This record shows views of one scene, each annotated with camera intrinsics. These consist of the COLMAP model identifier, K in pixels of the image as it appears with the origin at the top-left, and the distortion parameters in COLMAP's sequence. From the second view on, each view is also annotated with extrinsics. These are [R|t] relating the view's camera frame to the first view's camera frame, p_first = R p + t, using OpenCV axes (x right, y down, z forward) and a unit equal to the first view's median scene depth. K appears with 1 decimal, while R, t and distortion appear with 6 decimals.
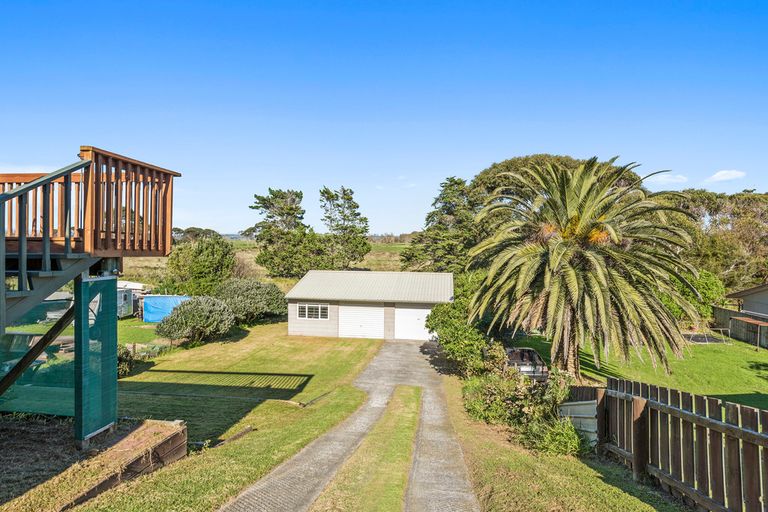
lens RADIAL K [[436.4, 0, 384.0], [0, 436.4, 256.0], [0, 0, 1]] dist [0.001279, -0.000848]
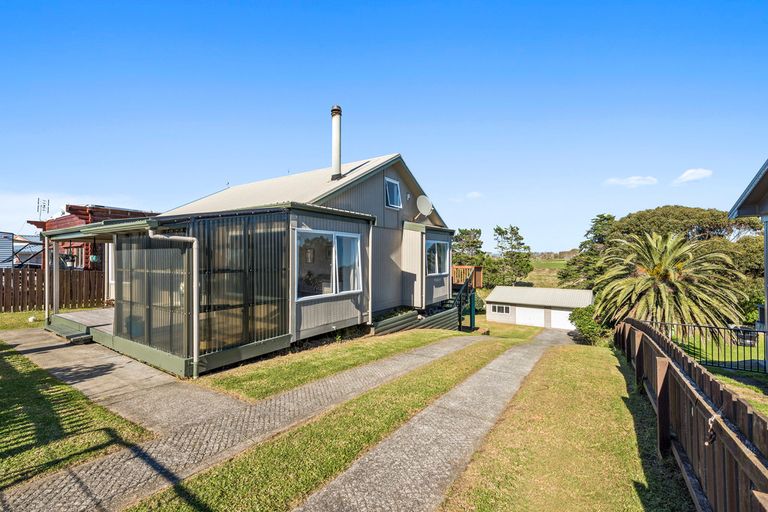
lens RADIAL K [[341.0, 0, 369.3], [0, 341.0, 256.6], [0, 0, 1]] dist [0.000684, 0.000047]
pose [[0.889809, -0.011941, -0.456176, 0.001163], [-0.004217, 0.999400, -0.034387, -0.016760], [0.456313, 0.032521, 0.889225, -0.216845]]
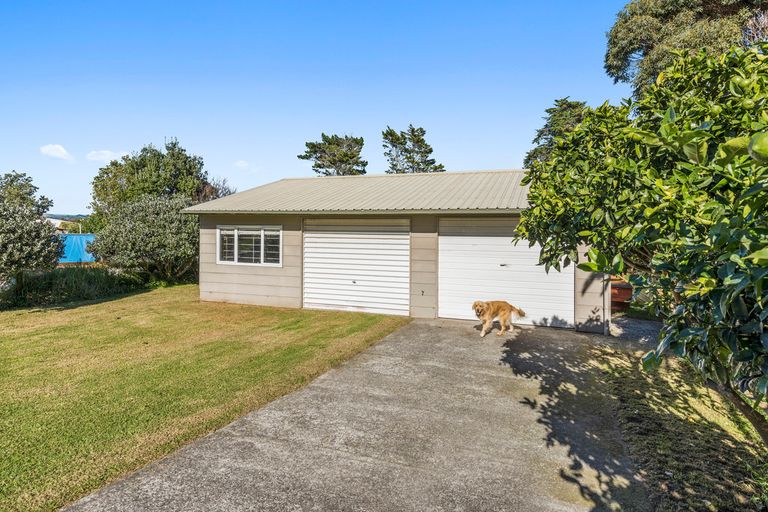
lens RADIAL K [[436.4, 0, 384.0], [0, 436.4, 256.0], [0, 0, 1]] dist [0.001279, -0.000848]
pose [[0.977799, 0.009659, -0.209321, 0.023054], [-0.002860, 0.999459, 0.032762, 0.049832], [0.209524, -0.031436, 0.977298, 0.249400]]
